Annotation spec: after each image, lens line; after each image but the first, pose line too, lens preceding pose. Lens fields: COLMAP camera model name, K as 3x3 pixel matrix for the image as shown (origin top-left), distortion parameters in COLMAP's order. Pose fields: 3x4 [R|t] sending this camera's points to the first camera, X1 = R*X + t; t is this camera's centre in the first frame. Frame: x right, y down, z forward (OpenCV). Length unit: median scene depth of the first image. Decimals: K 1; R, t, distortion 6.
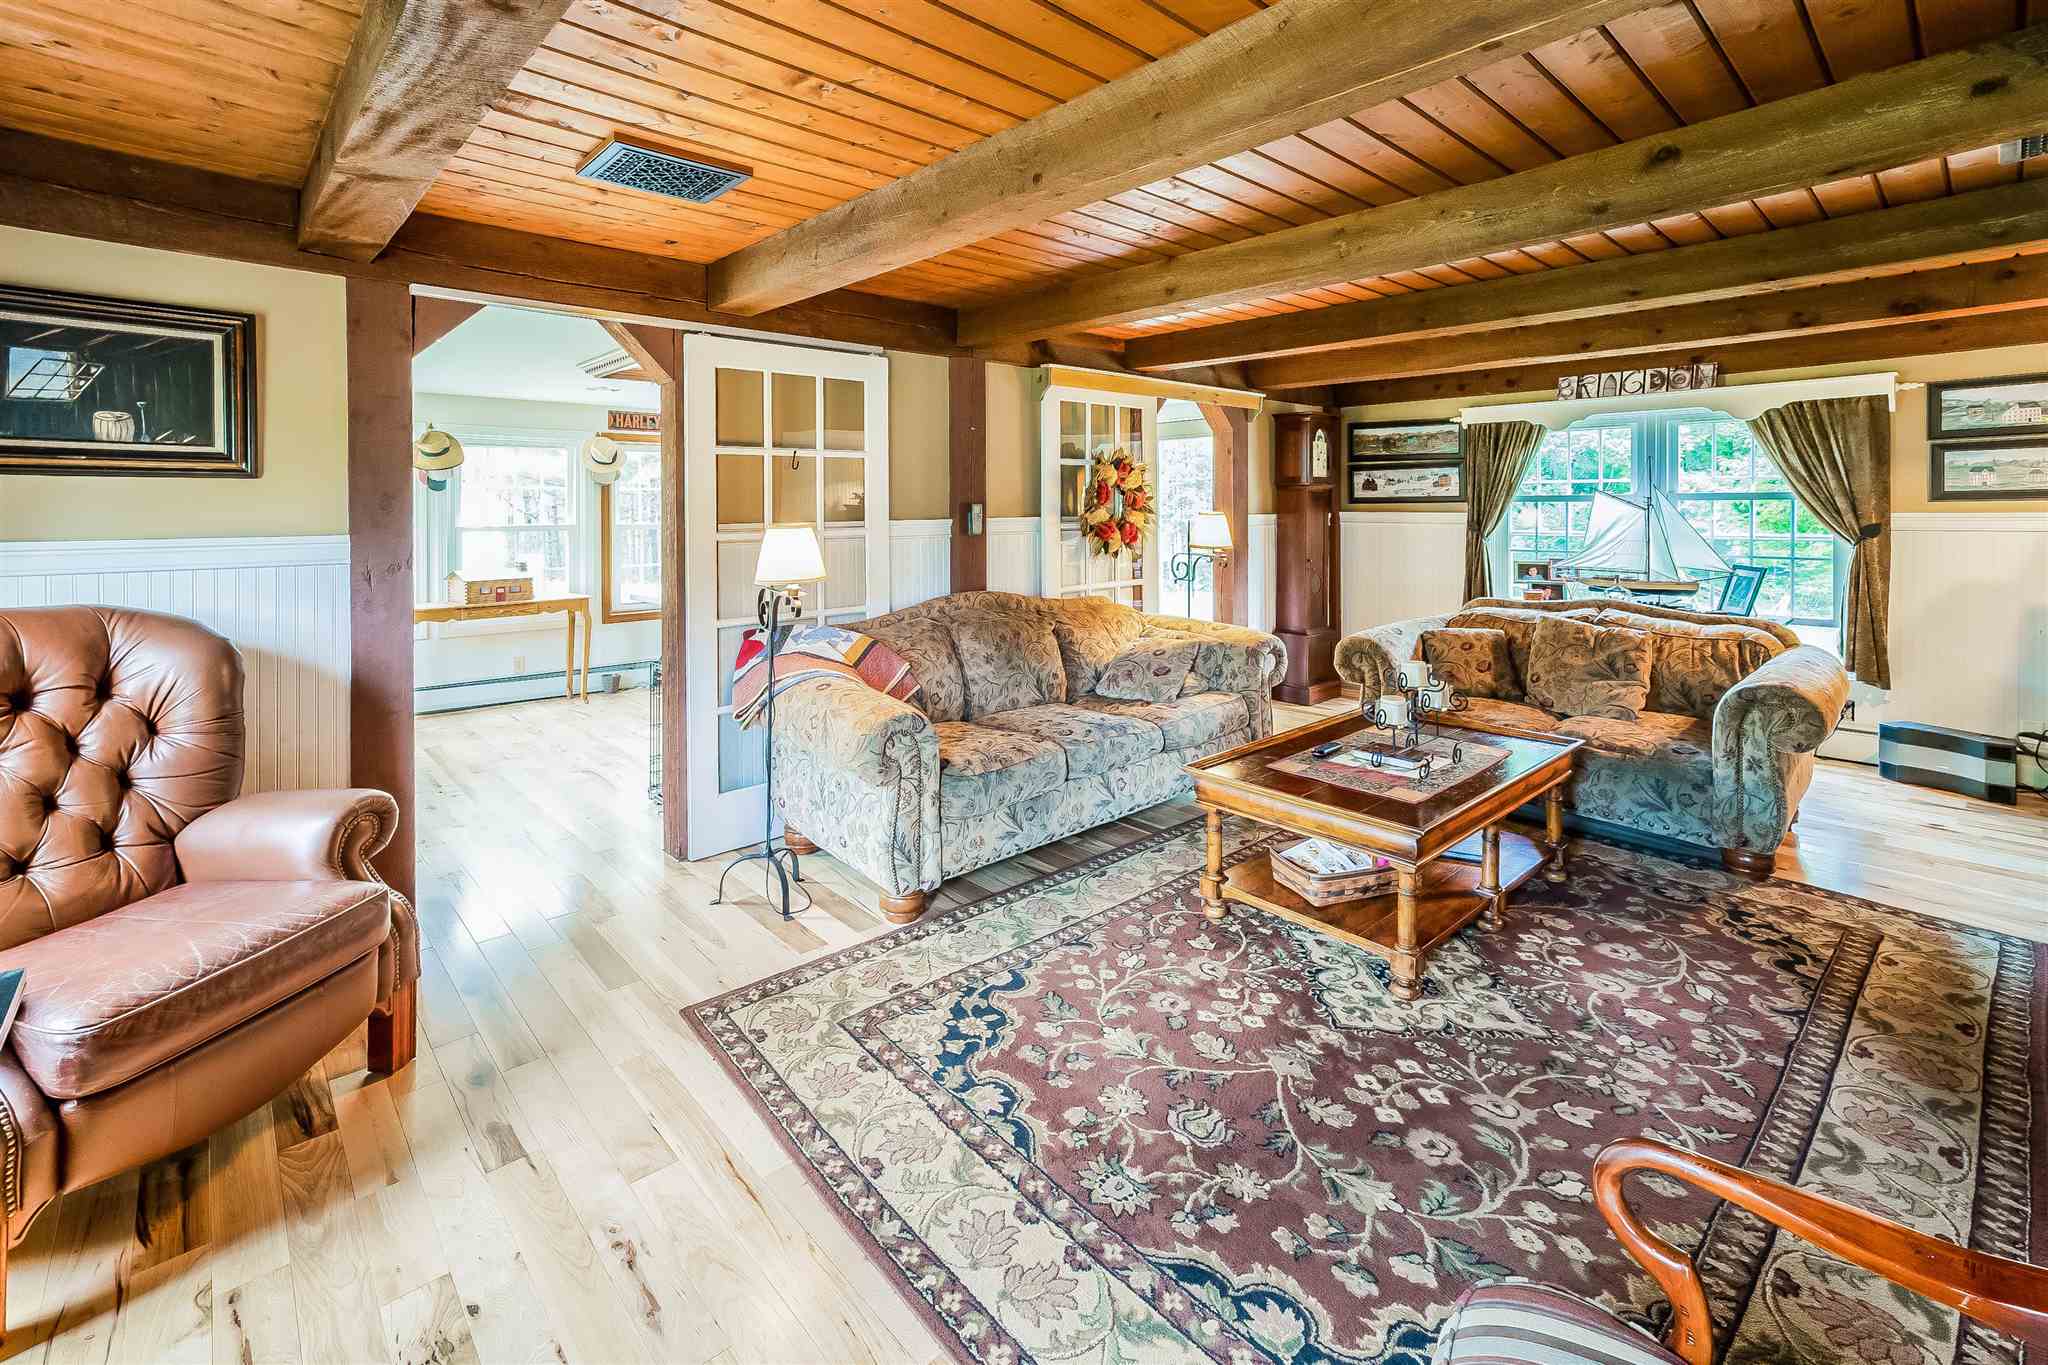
lens RADIAL K [[865.4, 0, 1002.2], [0, 865.4, 632.6], [0, 0, 1]] dist [0.015807, 0.000186]
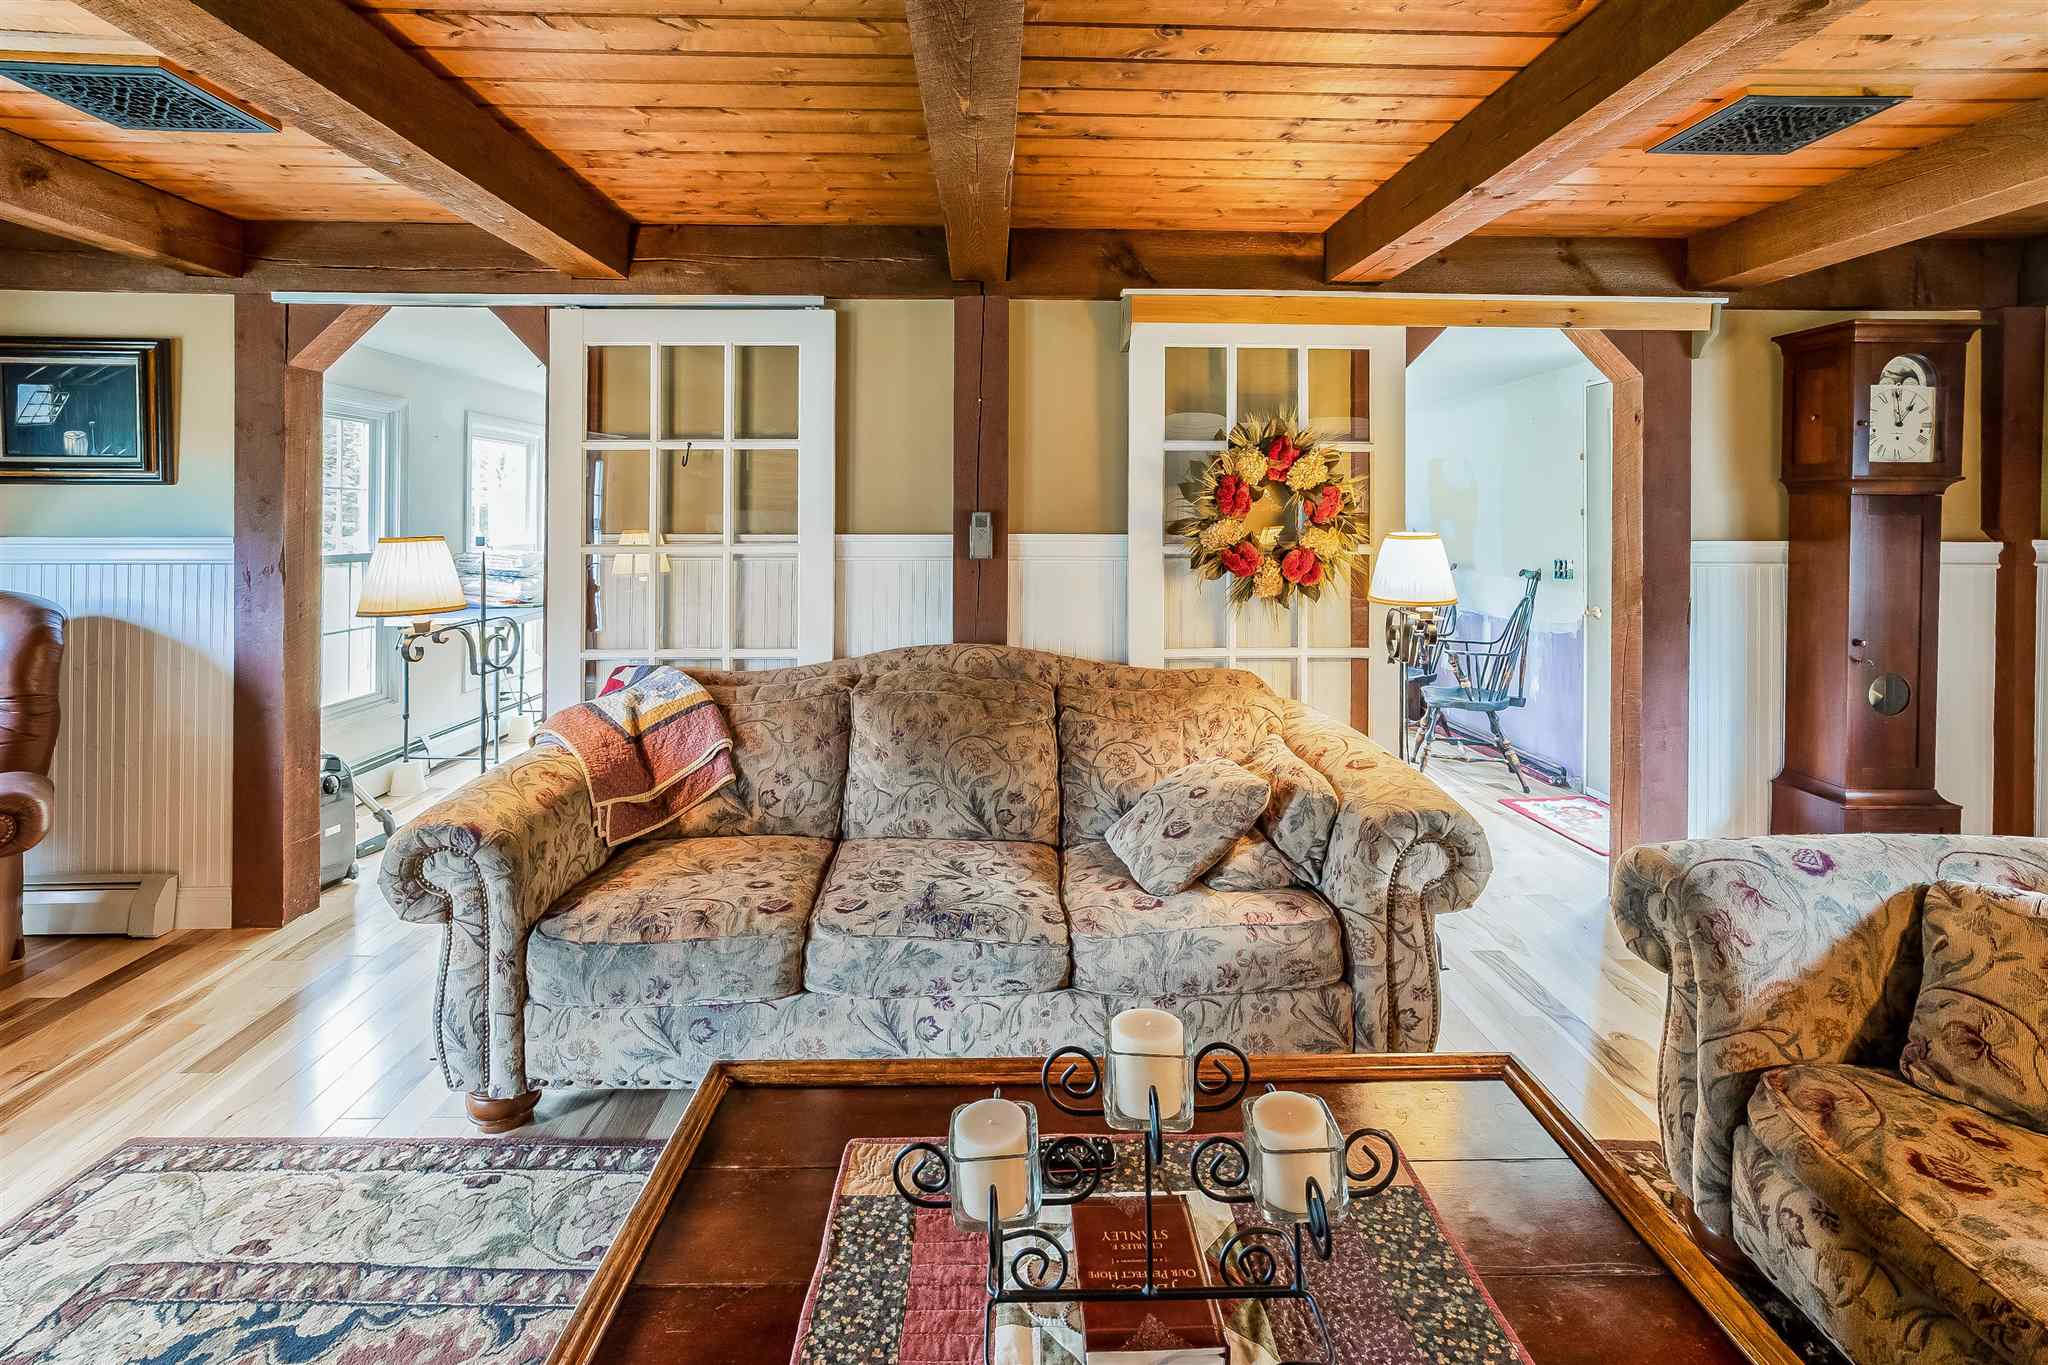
lens RADIAL K [[903.9, 0, 1024.6], [0, 903.9, 607.9], [0, 0, 1]] dist [-0.016146, 0.009475]
pose [[0.772606, 0.073209, -0.630651, 0.455638], [-0.101770, 0.994765, -0.009200, -0.076570], [0.626677, 0.071289, 0.776012, 0.511040]]
